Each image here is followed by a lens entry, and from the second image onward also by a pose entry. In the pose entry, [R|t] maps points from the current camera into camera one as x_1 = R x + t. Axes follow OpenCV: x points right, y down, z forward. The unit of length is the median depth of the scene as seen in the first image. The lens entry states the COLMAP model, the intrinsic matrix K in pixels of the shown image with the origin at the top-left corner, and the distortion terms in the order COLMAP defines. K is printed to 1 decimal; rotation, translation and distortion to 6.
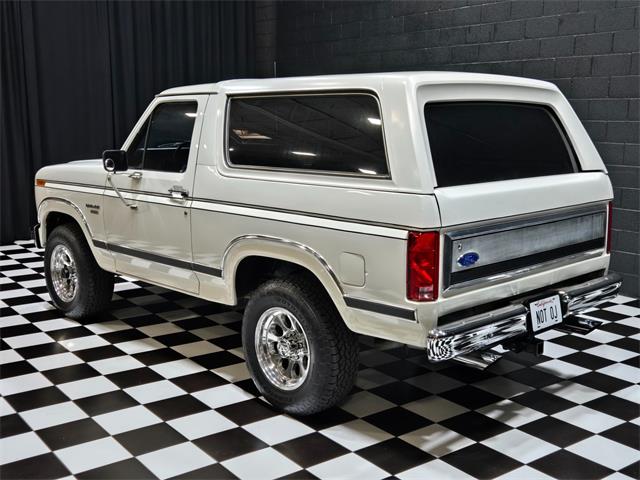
lens RADIAL K [[744.6, 0, 314.1], [0, 744.6, 237.6], [0, 0, 1]] dist [0.090016, -0.021516]
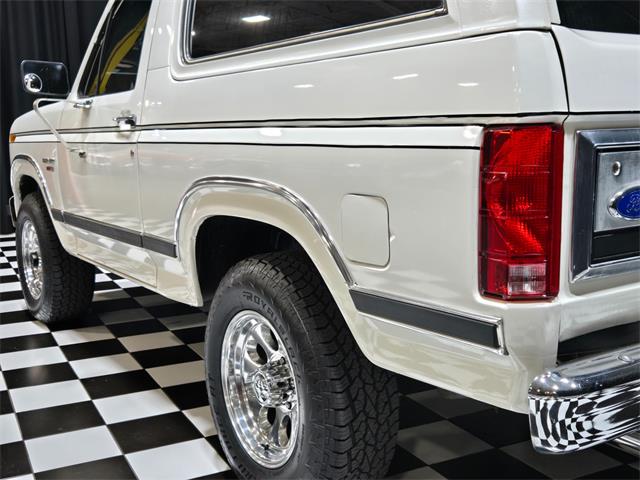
lens RADIAL K [[746.8, 0, 320.0], [0, 746.8, 240.0], [0, 0, 1]] dist [0.075918, 0.006994]
pose [[0.986931, 0.006268, -0.161025, 0.088118], [-0.007386, 0.999953, -0.006348, 0.046867], [0.160977, 0.007454, 0.986930, 0.489790]]
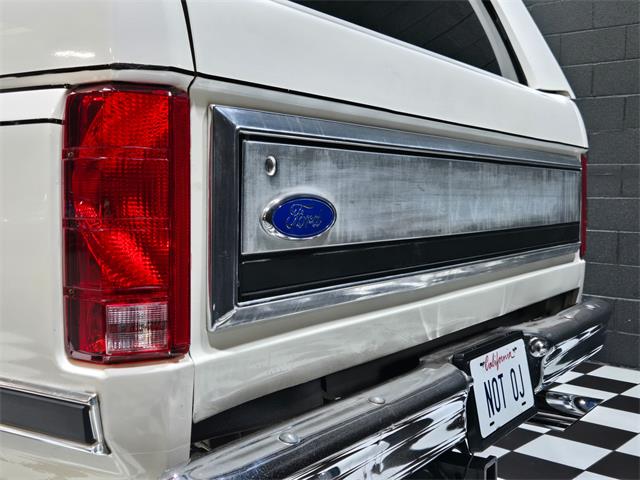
lens RADIAL K [[746.8, 0, 320.0], [0, 746.8, 240.0], [0, 0, 1]] dist [0.075918, 0.006994]
pose [[0.979190, -0.006272, 0.202851, 0.133114], [0.025959, 0.995183, -0.094535, 0.058390], [-0.201281, 0.097833, 0.974636, 0.617354]]
